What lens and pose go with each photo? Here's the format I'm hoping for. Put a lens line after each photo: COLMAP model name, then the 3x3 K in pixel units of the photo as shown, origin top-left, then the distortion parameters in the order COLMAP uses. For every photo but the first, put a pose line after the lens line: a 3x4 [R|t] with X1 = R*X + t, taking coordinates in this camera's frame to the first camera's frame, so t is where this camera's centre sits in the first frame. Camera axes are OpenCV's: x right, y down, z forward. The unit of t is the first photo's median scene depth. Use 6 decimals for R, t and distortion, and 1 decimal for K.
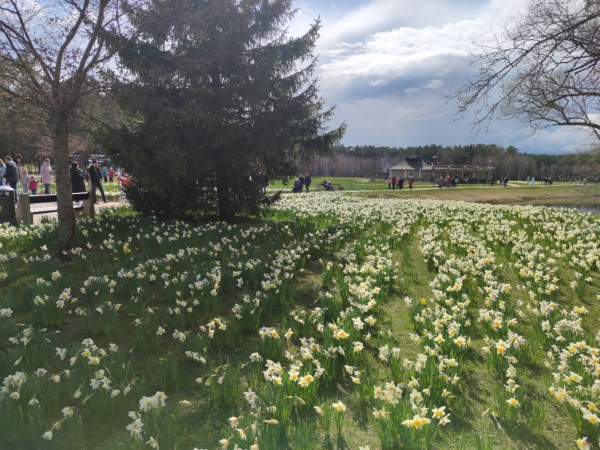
lens RADIAL K [[426.7, 0, 303.4], [0, 426.7, 224.6], [0, 0, 1]] dist [-0.007701, -0.002263]
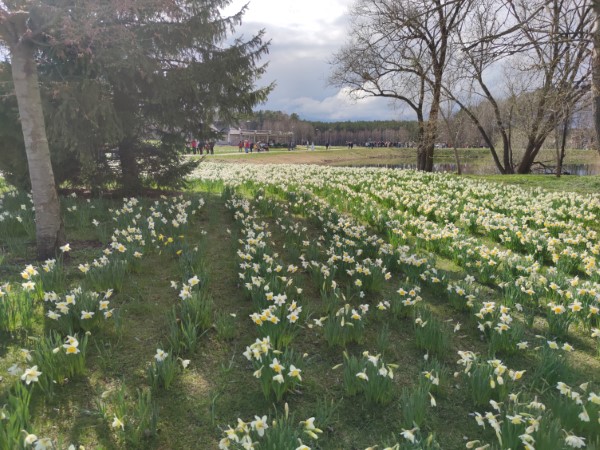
lens RADIAL K [[426.7, 0, 299.8], [0, 426.7, 229.3], [0, 0, 1]] dist [-0.007701, -0.002263]
pose [[0.877177, -0.094106, 0.470855, -0.573877], [0.050869, 0.993301, 0.103756, -0.023560], [-0.477465, -0.067060, 0.876088, 0.241815]]
